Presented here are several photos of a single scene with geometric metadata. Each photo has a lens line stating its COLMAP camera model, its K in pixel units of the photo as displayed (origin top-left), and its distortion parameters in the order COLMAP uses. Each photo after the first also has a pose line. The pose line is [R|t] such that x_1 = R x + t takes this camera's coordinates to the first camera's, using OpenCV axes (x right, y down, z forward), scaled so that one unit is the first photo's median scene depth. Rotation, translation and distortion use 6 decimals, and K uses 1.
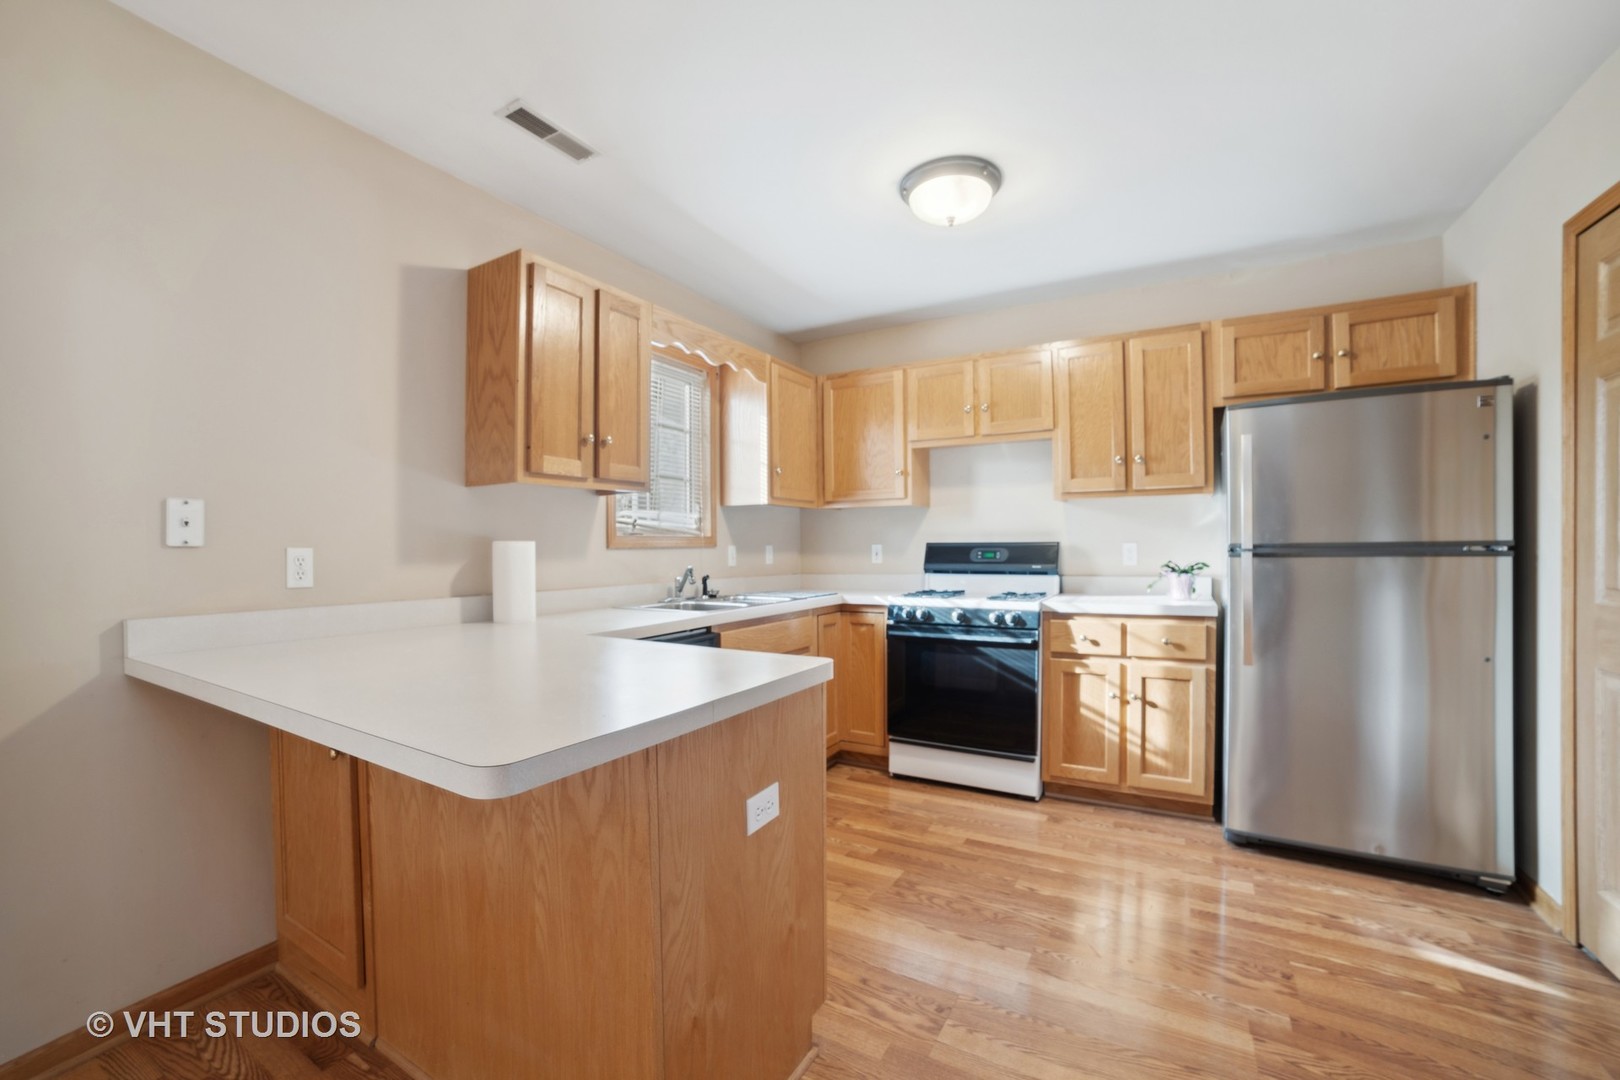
lens RADIAL K [[770.6, 0, 813.2], [0, 770.6, 569.5], [0, 0, 1]] dist [-0.002918, -0.000312]
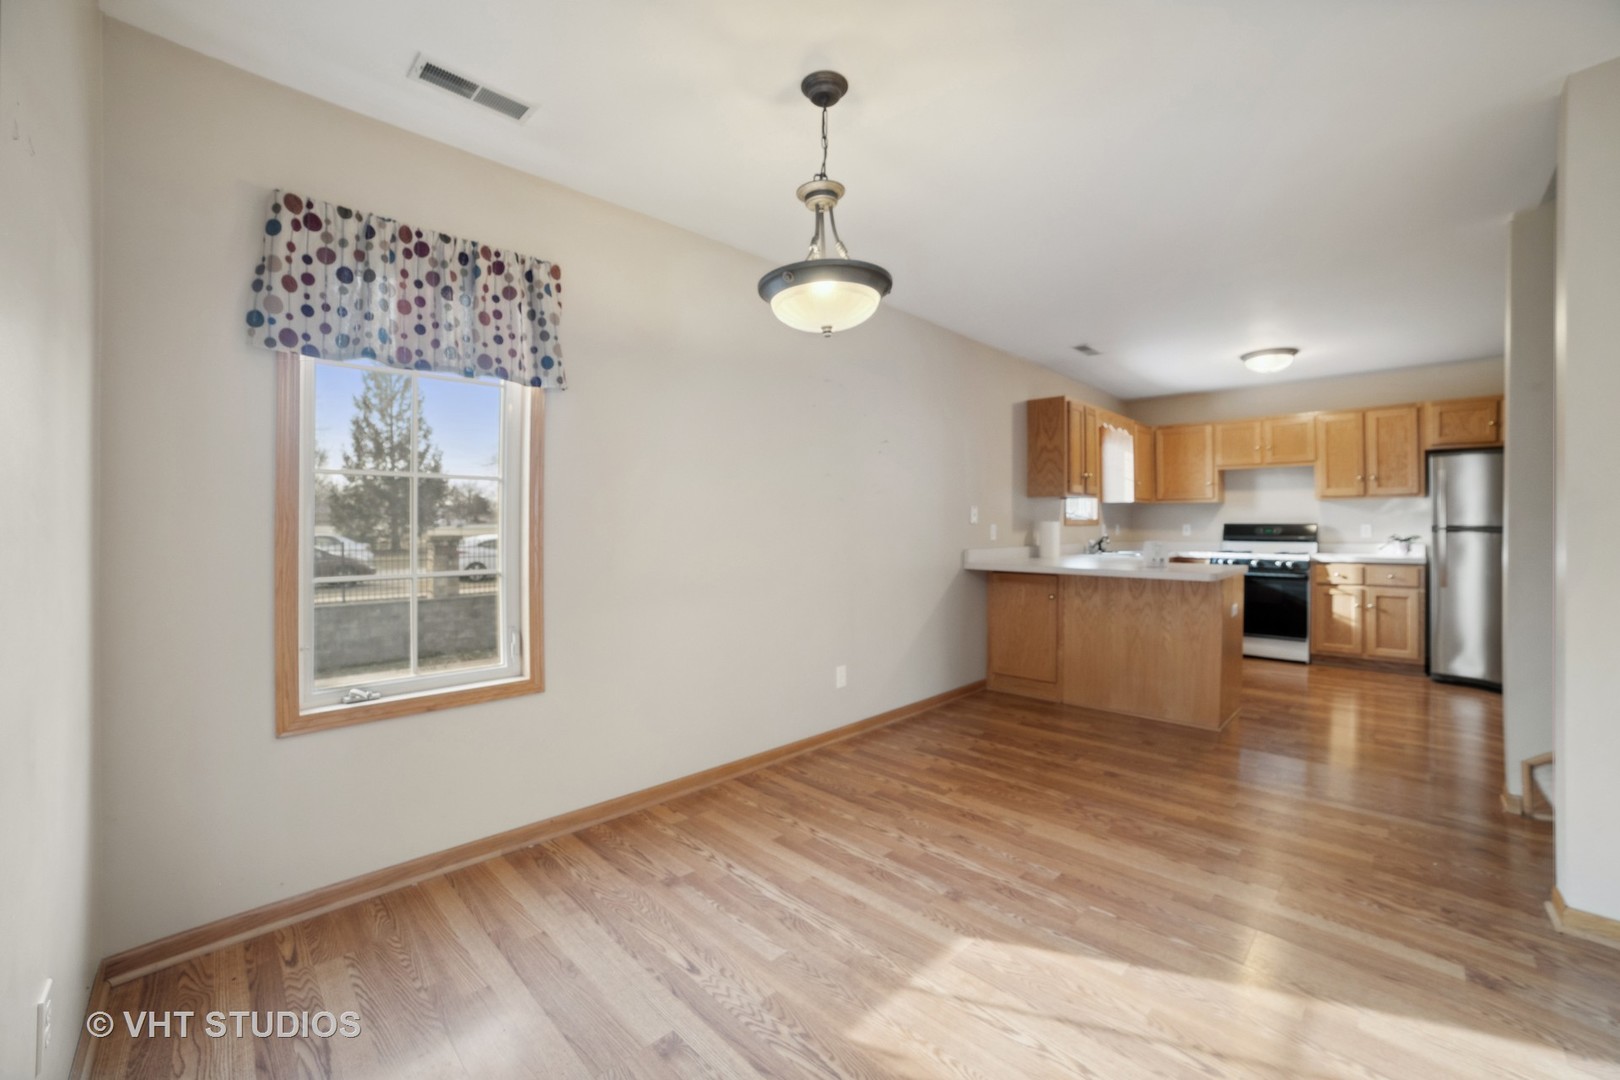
lens RADIAL K [[646.0, 0, 806.7], [0, 646.0, 533.8], [0, 0, 1]] dist [0.000159, 0.000106]
pose [[0.970335, 0.013125, -0.241407, -0.496054], [-0.012940, 0.999914, 0.002348, 0.001050], [0.241417, 0.000845, 0.970421, -0.785533]]
